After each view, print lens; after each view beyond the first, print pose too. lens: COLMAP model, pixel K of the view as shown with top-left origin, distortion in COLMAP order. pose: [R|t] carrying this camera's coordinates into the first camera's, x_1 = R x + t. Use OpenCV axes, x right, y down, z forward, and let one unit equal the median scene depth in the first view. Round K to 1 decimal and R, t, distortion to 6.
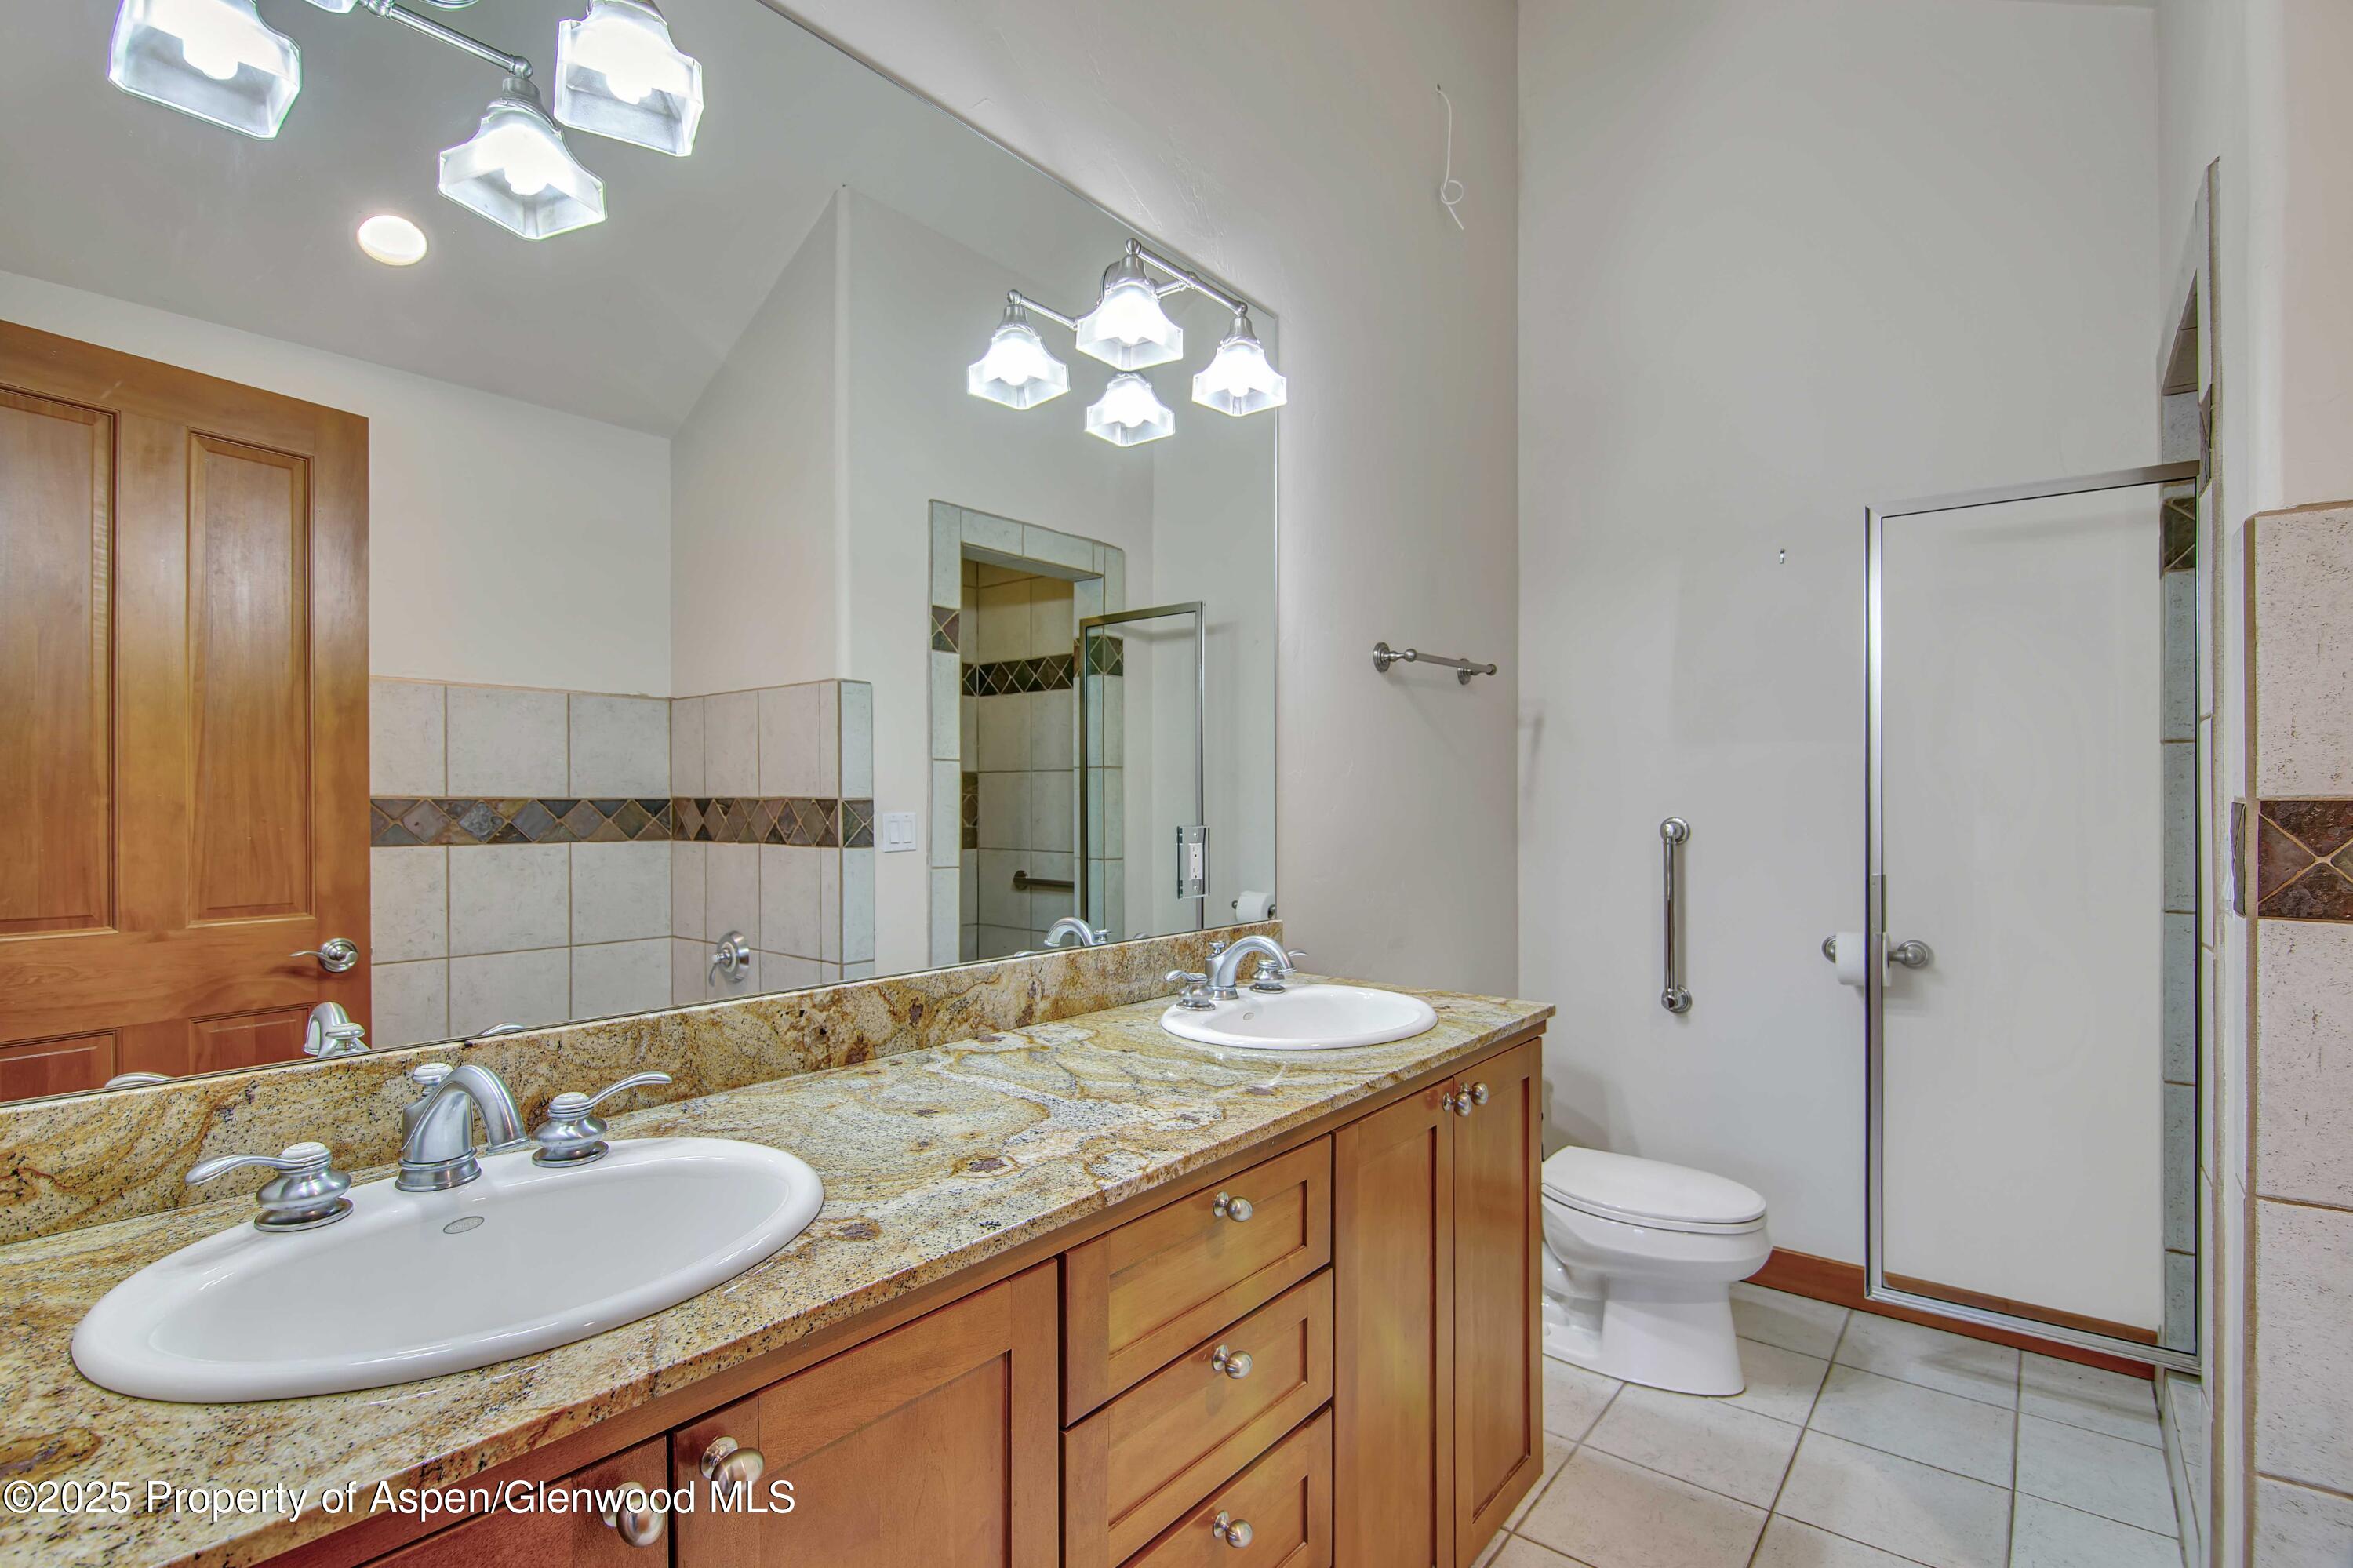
lens RADIAL K [[1075.1, 0, 1184.3], [0, 1075.1, 789.7], [0, 0, 1]] dist [0.002654, -0.011610]
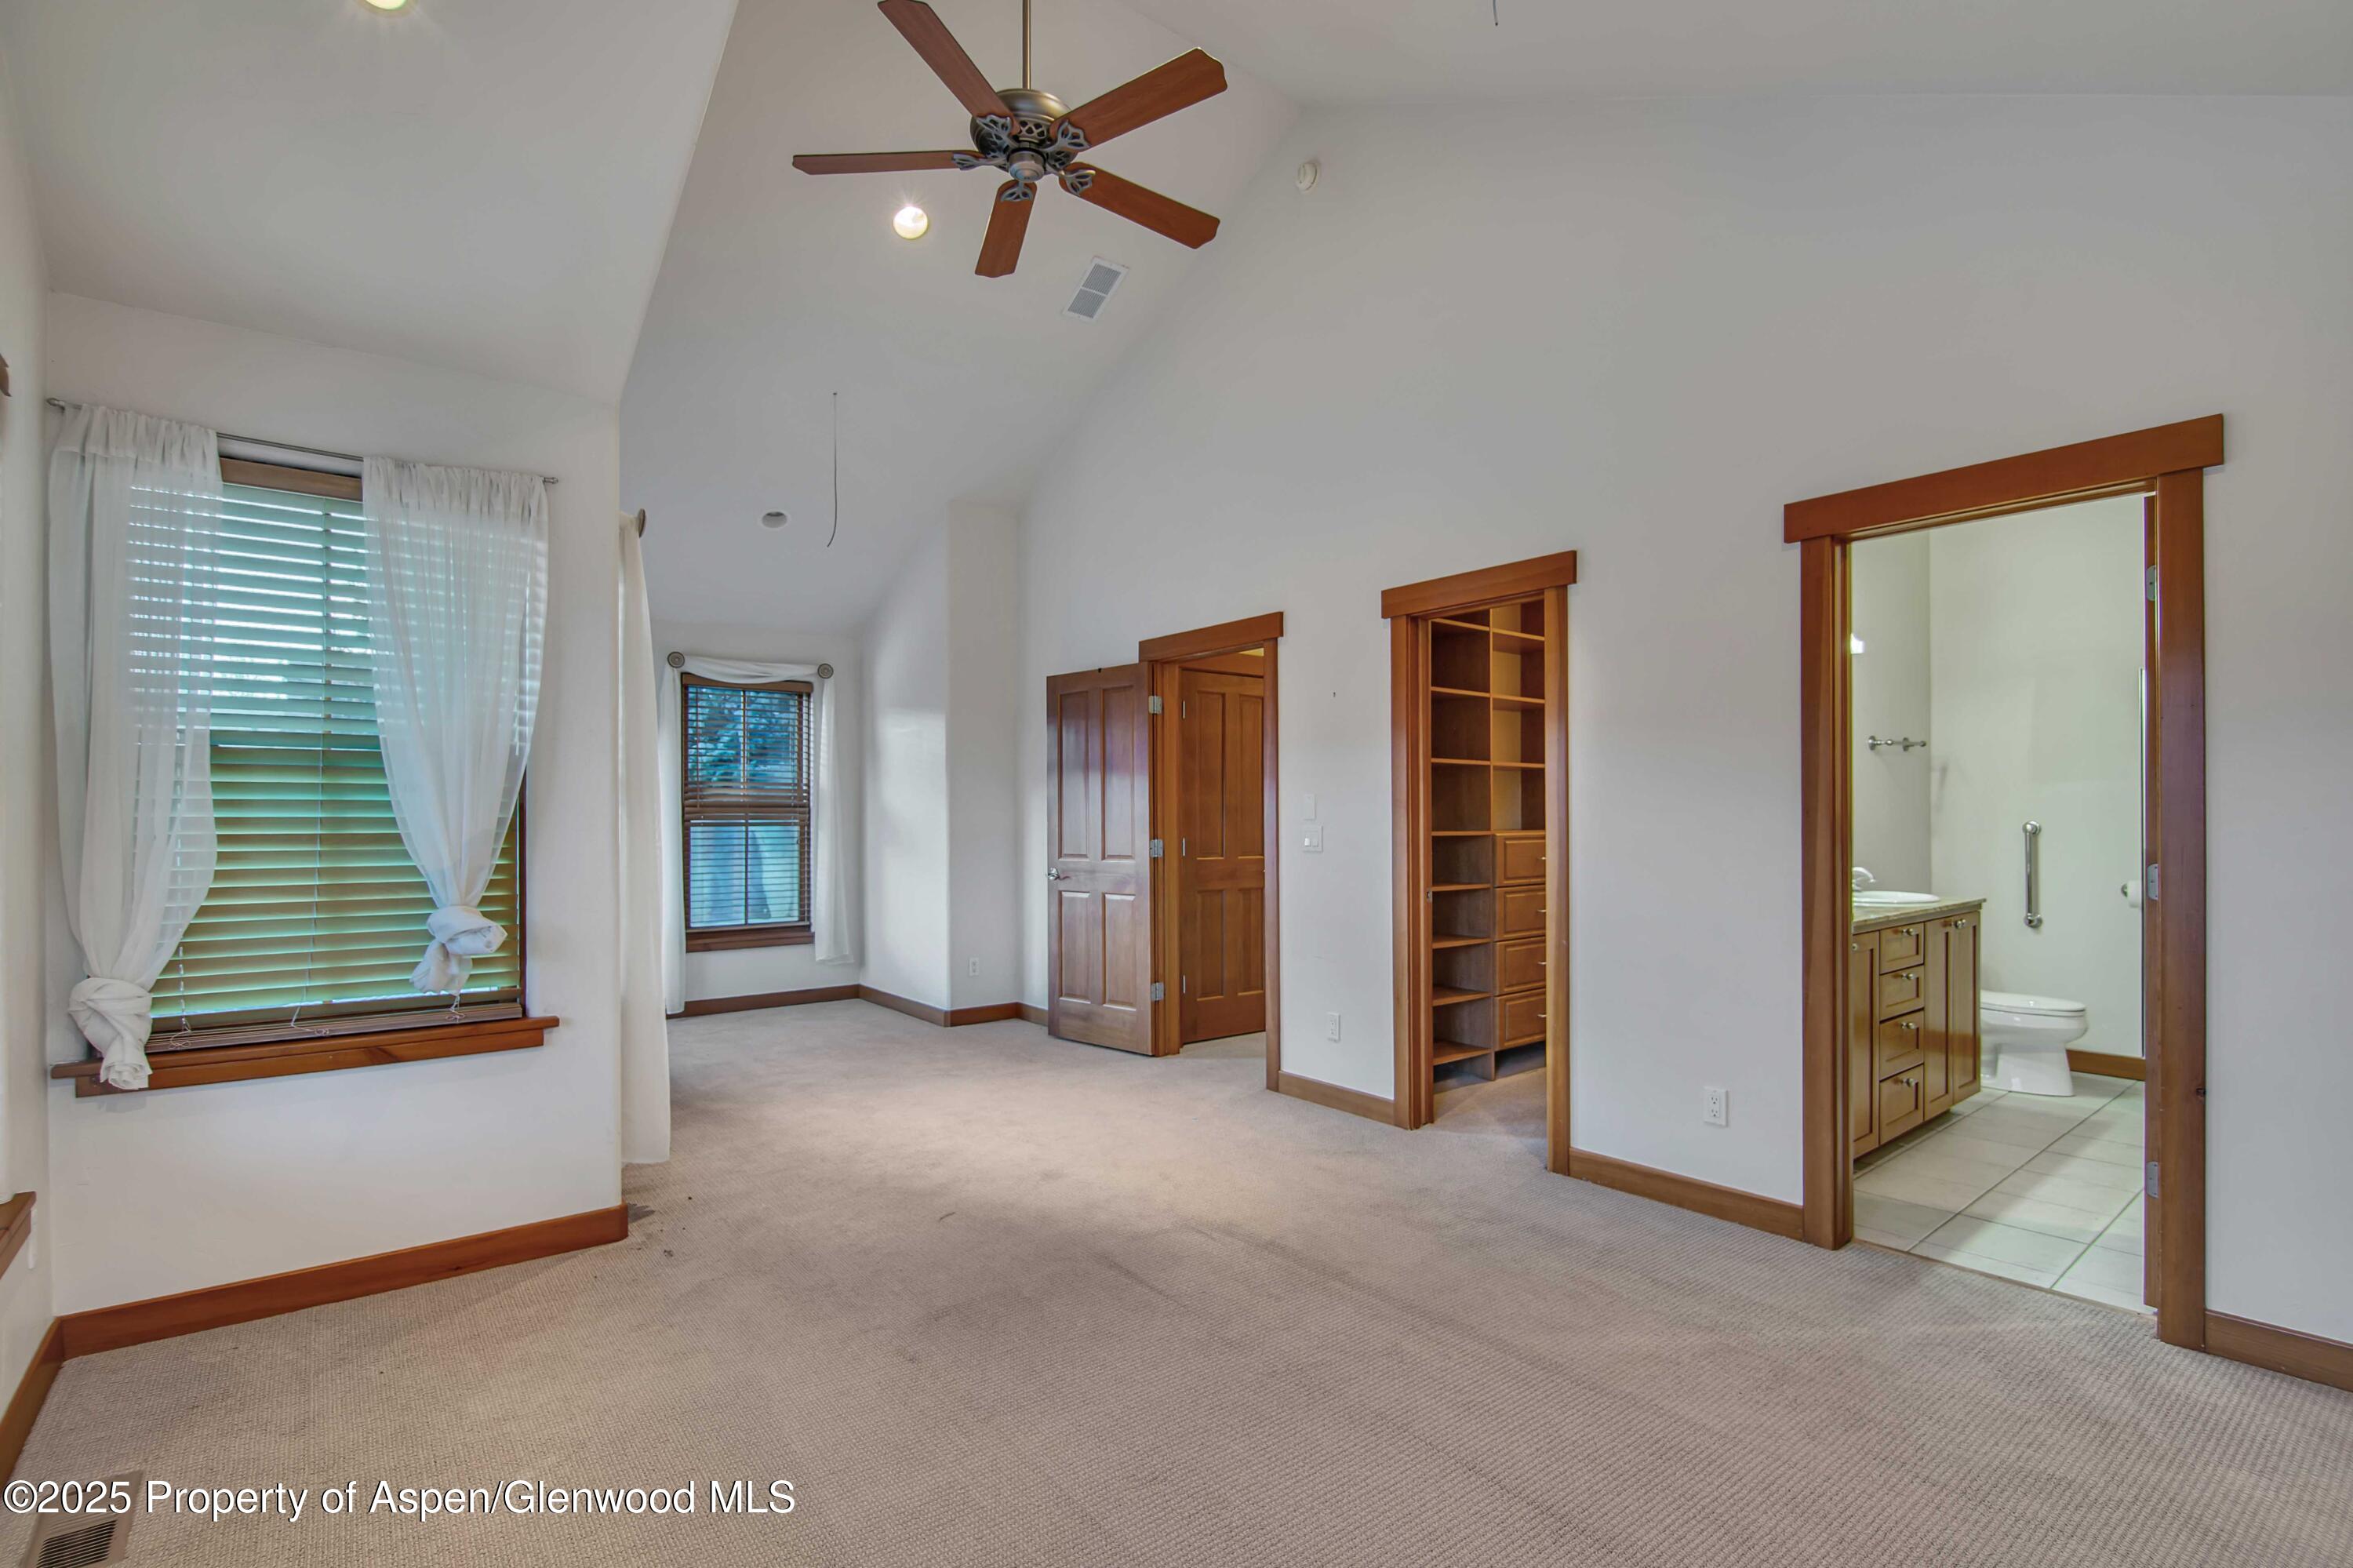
lens RADIAL K [[1075.1, 0, 1184.3], [0, 1075.1, 789.7], [0, 0, 1]] dist [0.002654, -0.011610]
pose [[0.977103, -0.002768, -0.212748, -0.583492], [0.002185, 0.999993, -0.002973, -0.027865], [0.212755, 0.002440, 0.977103, -1.127242]]
